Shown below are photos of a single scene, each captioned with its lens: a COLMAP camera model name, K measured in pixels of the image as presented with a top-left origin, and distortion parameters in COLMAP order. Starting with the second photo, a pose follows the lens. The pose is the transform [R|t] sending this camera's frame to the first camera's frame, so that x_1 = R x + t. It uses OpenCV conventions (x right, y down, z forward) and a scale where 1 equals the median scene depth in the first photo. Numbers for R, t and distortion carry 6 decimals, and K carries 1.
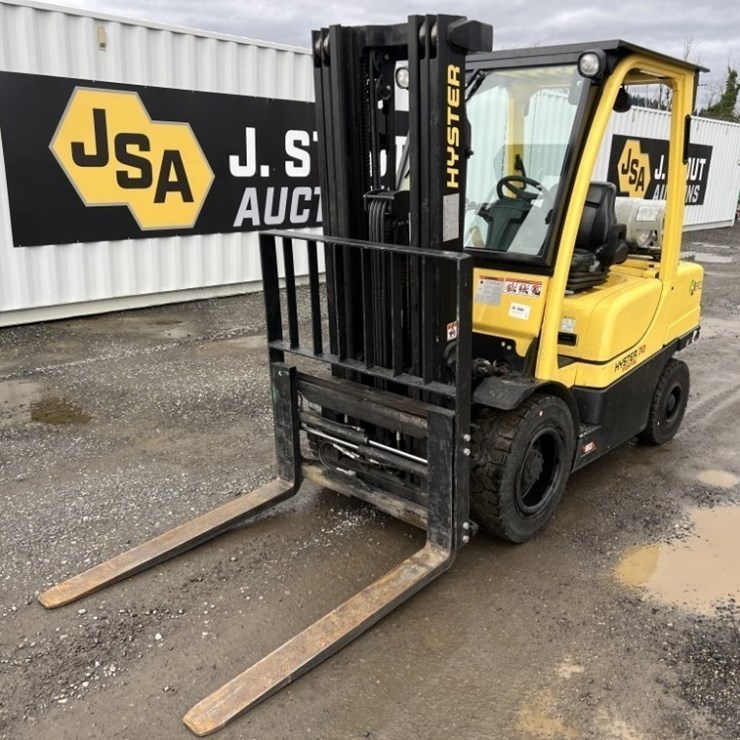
lens RADIAL K [[735.1, 0, 370.7], [0, 735.1, 369.8], [0, 0, 1]] dist [-0.009047, 0.000000]
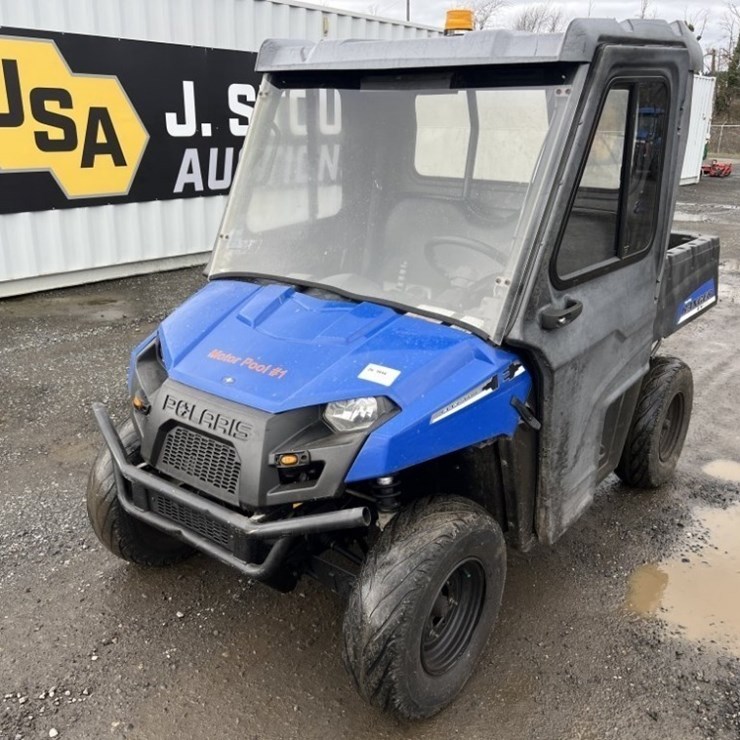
lens RADIAL K [[735.1, 0, 370.0], [0, 735.1, 373.2], [0, 0, 1]] dist [-0.009047, 0.000000]
pose [[0.998423, -0.031407, 0.046525, 0.005869], [0.028990, 0.998239, 0.051755, -0.014200], [-0.048068, -0.050325, 0.997576, 0.082761]]
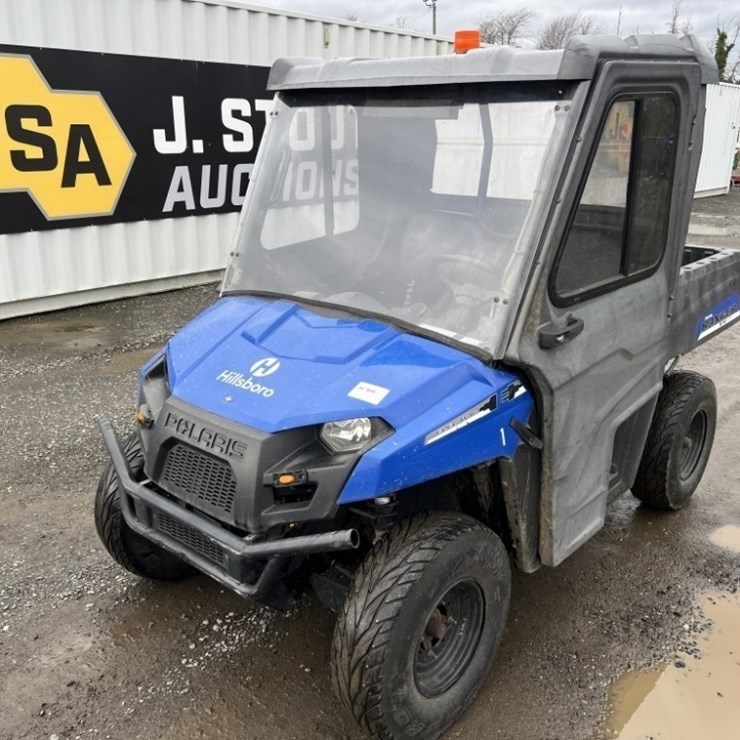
lens RADIAL K [[735.1, 0, 375.9], [0, 735.1, 366.8], [0, 0, 1]] dist [-0.009047, 0.000000]
pose [[0.999511, -0.028214, 0.013488, 0.051912], [0.027805, 0.999175, 0.029585, -0.034306], [-0.014312, -0.029195, 0.999471, 0.138241]]
